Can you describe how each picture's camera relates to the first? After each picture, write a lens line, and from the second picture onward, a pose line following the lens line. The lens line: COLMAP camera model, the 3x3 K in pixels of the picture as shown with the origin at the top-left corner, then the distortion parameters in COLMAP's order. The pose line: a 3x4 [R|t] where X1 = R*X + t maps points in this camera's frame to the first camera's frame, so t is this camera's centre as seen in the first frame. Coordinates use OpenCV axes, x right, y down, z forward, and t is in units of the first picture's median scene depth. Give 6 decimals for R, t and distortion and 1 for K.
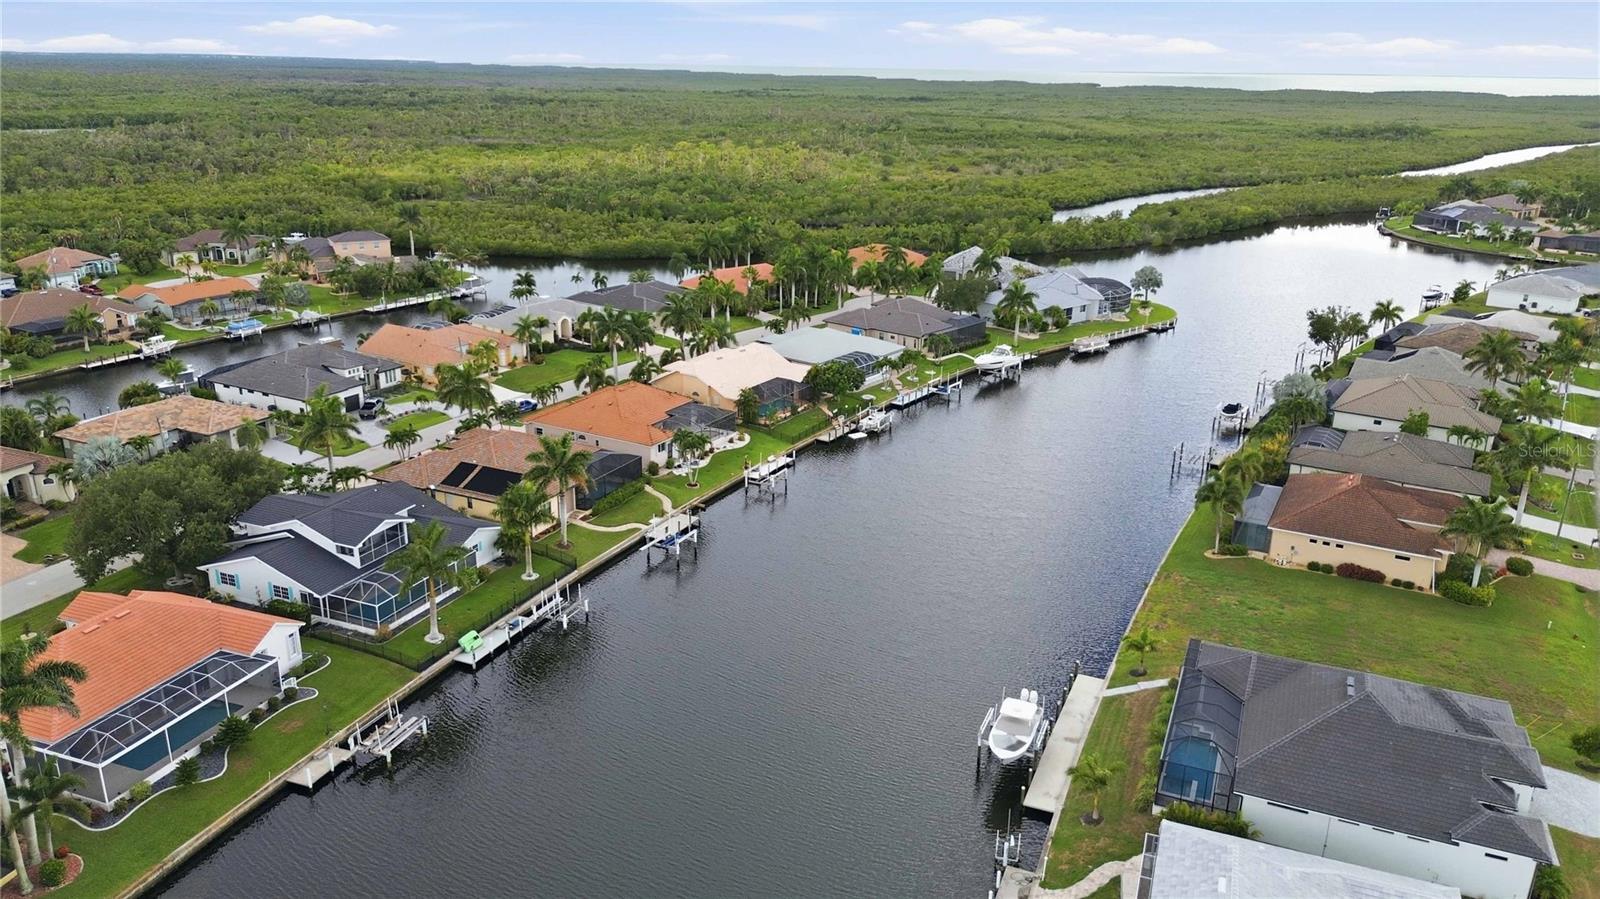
lens RADIAL K [[1135.8, 0, 801.7], [0, 1135.8, 453.2], [0, 0, 1]] dist [0.064939, -0.062504]
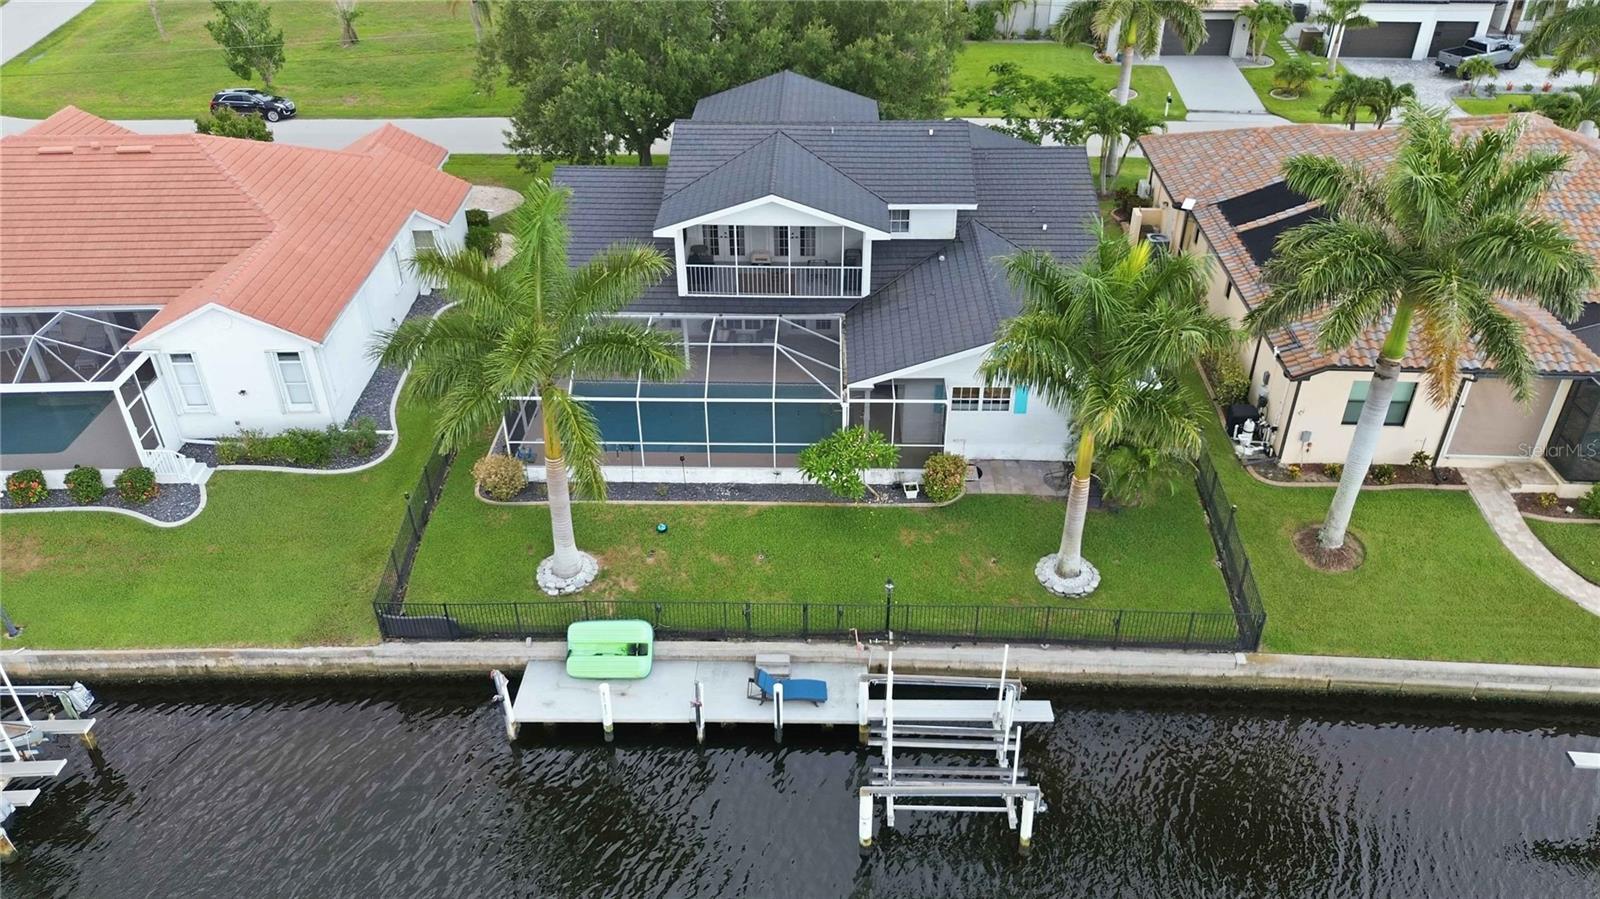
lens RADIAL K [[1135.8, 0, 801.7], [0, 1135.8, 453.2], [0, 0, 1]] dist [0.064939, -0.062504]
pose [[0.370930, 0.485489, -0.791651, -0.052395], [-0.287301, 0.870636, 0.399312, -0.010877], [0.883102, 0.079326, 0.462427, 0.781499]]
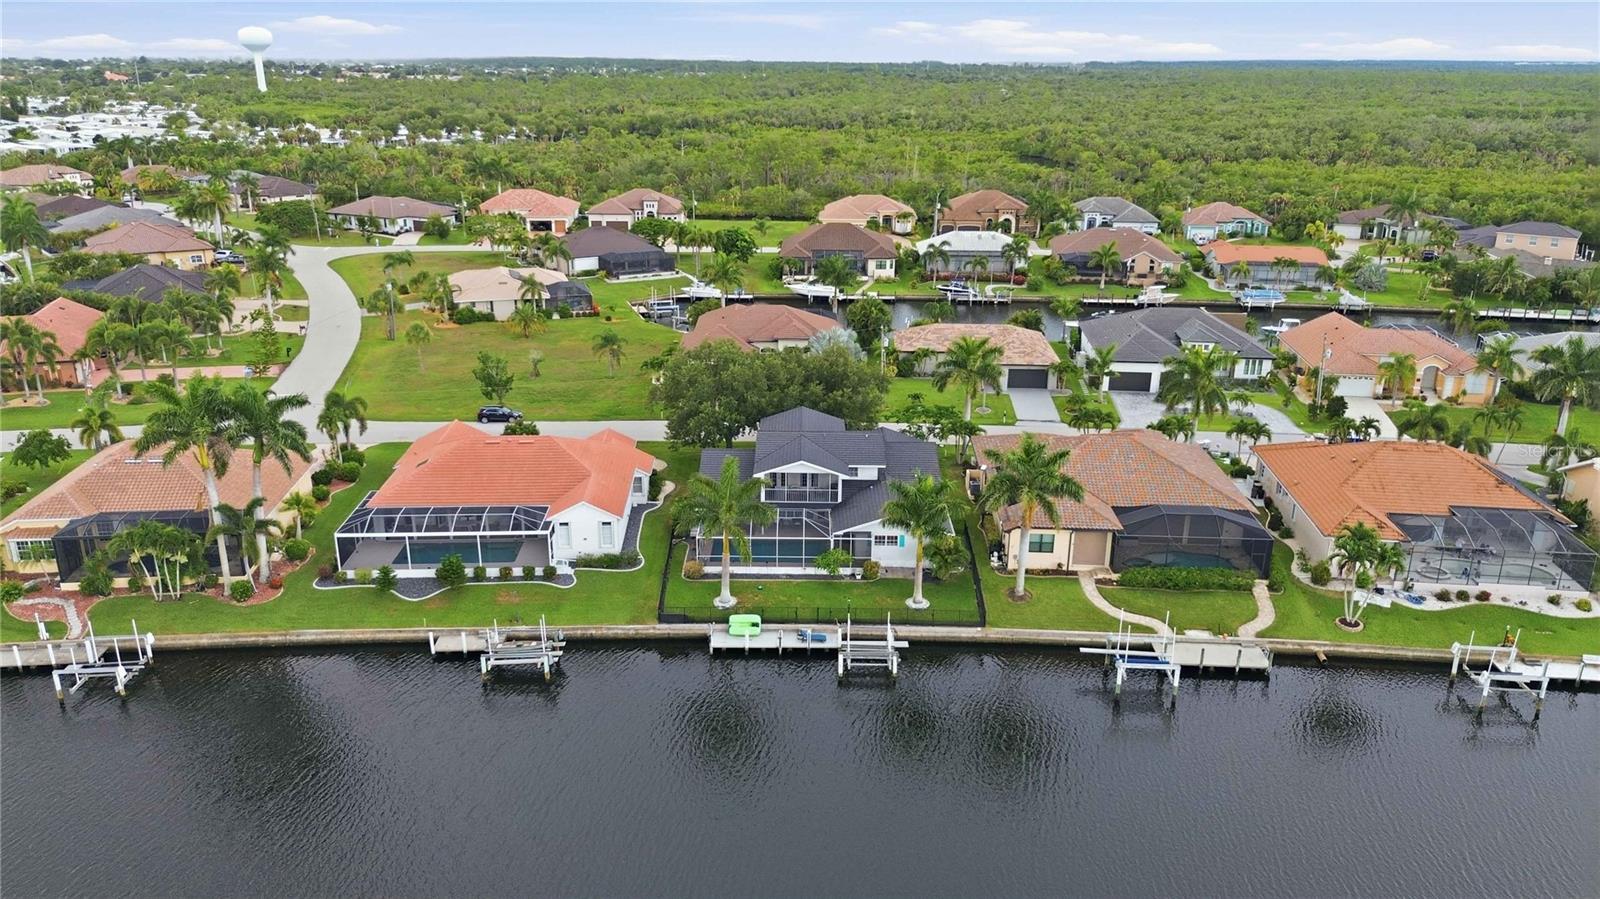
lens RADIAL K [[1135.8, 0, 801.7], [0, 1135.8, 453.2], [0, 0, 1]] dist [0.064939, -0.062504]
pose [[0.387703, 0.289165, -0.875254, 0.332543], [-0.297723, 0.937913, 0.177987, -0.086846], [0.872380, 0.191577, 0.449723, 0.567599]]
